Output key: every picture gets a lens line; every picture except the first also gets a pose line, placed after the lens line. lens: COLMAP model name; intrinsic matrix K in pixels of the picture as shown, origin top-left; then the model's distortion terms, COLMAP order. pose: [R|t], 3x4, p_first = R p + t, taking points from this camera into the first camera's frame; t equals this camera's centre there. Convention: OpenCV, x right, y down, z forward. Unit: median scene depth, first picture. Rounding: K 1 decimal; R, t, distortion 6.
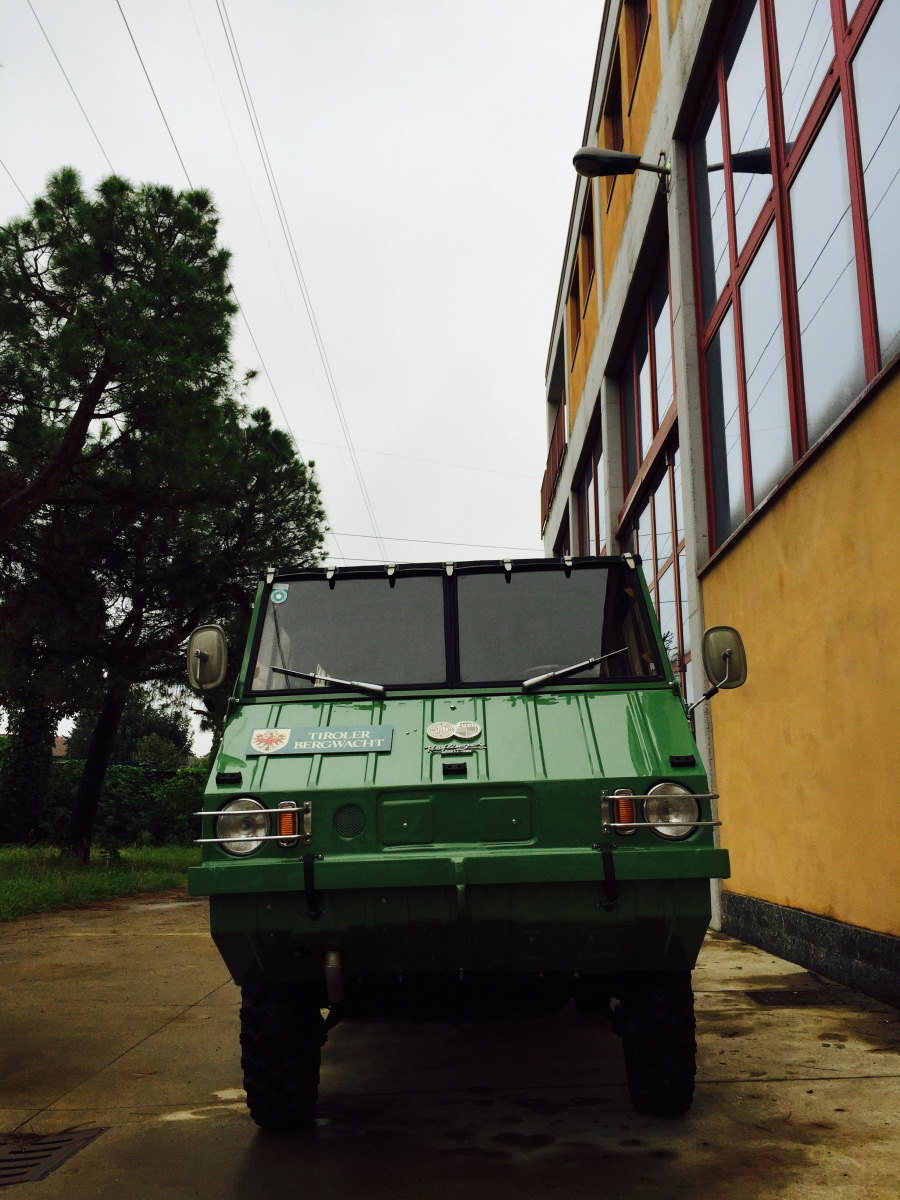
lens RADIAL K [[1033.3, 0, 443.7], [0, 1033.3, 604.8], [0, 0, 1]] dist [0.064940, -0.073393]
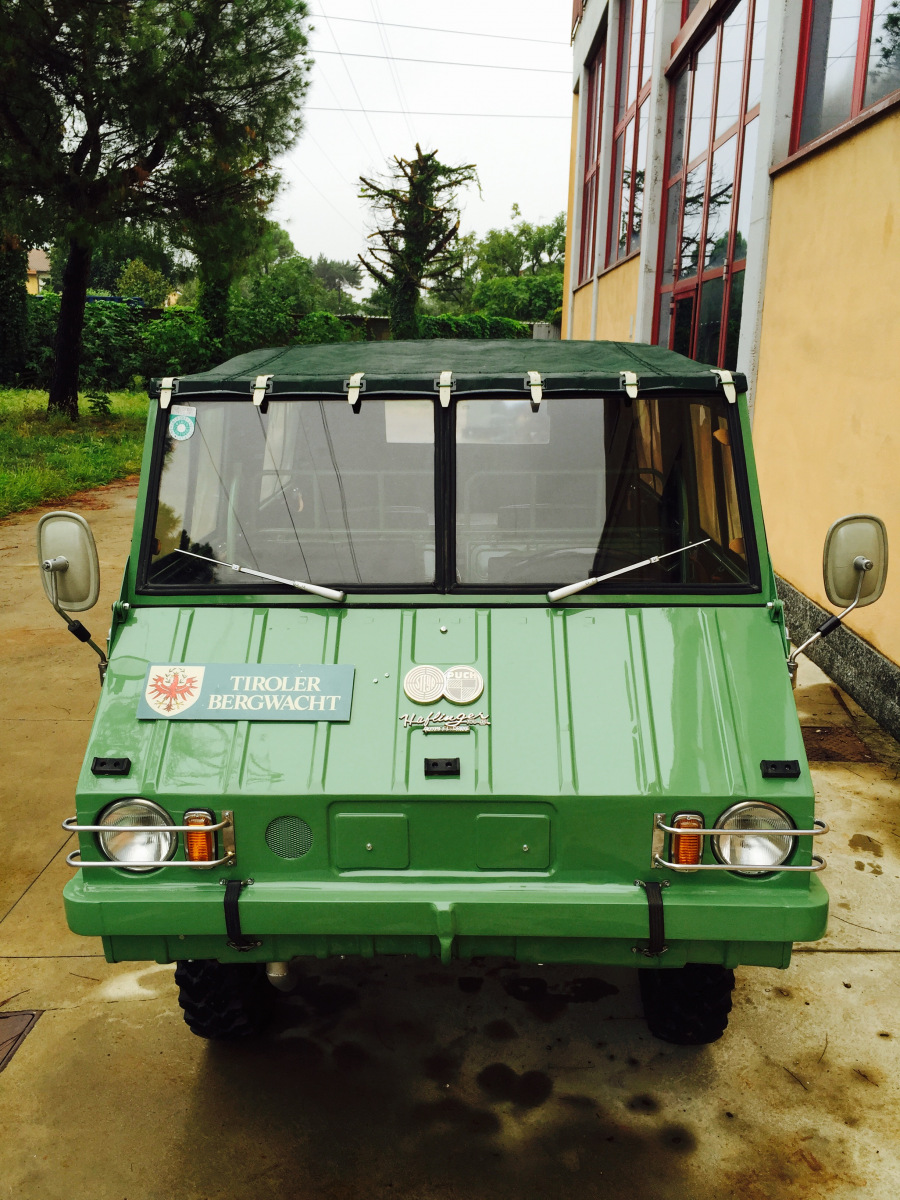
lens RADIAL K [[1033.3, 0, 445.2], [0, 1033.3, 600.5], [0, 0, 1]] dist [0.064940, -0.073393]
pose [[0.999740, 0.022553, 0.003440, 0.006975], [-0.021792, 0.899386, 0.436612, -0.211362], [0.006753, -0.436573, 0.899644, 0.388873]]
